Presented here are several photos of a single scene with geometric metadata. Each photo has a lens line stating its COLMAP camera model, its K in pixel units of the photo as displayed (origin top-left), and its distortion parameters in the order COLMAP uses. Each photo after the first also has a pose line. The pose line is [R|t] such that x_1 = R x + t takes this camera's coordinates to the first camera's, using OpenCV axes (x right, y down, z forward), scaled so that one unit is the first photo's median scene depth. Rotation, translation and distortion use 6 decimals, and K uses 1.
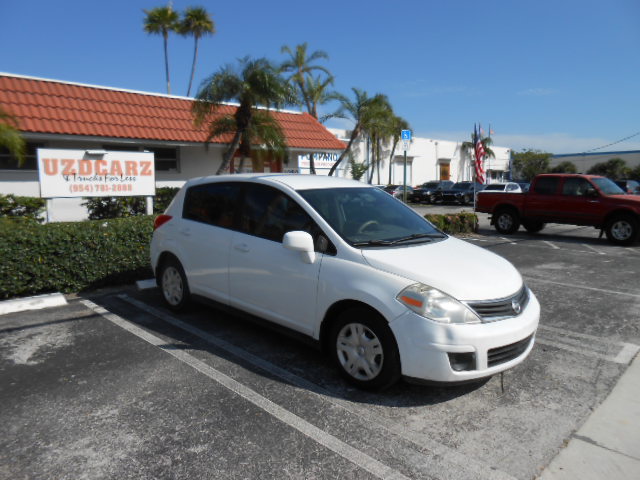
lens RADIAL K [[484.2, 0, 321.3], [0, 484.2, 238.8], [0, 0, 1]] dist [-0.038804, 0.031917]
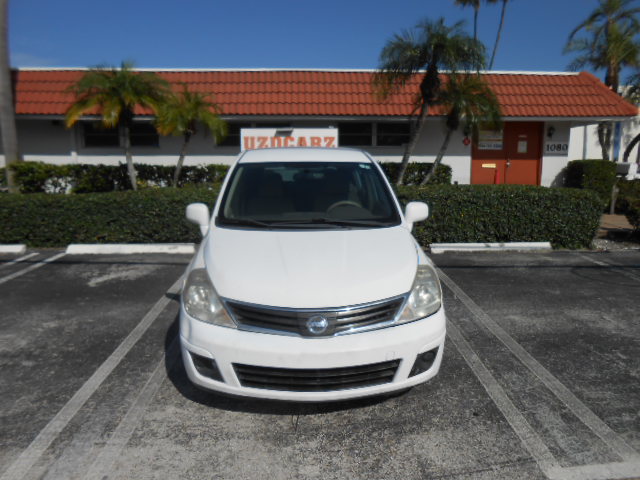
lens RADIAL K [[484.2, 0, 318.7], [0, 484.2, 242.4], [0, 0, 1]] dist [-0.038804, 0.031917]
pose [[0.728790, 0.121001, -0.673961, 0.691906], [-0.084962, 0.992636, 0.086340, -0.035097], [0.679445, -0.005662, 0.733704, 0.364192]]
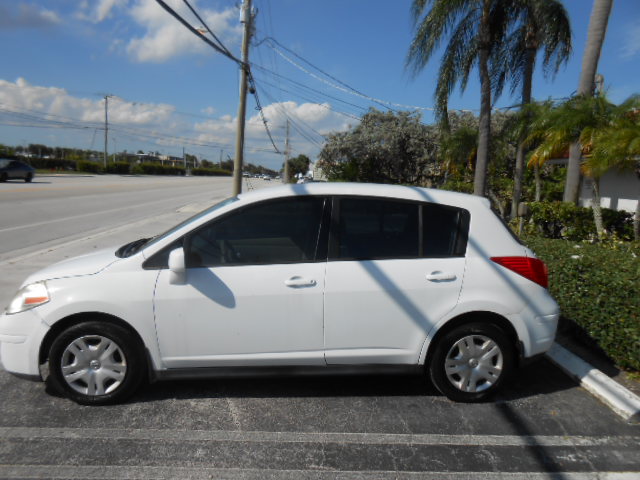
lens RADIAL K [[484.2, 0, 322.6], [0, 484.2, 242.8], [0, 0, 1]] dist [-0.038804, 0.031917]
pose [[-0.663209, 0.062999, -0.745778, 0.605341], [-0.145469, 0.966598, 0.211015, -0.226903], [0.734161, 0.248434, -0.631892, 1.691511]]
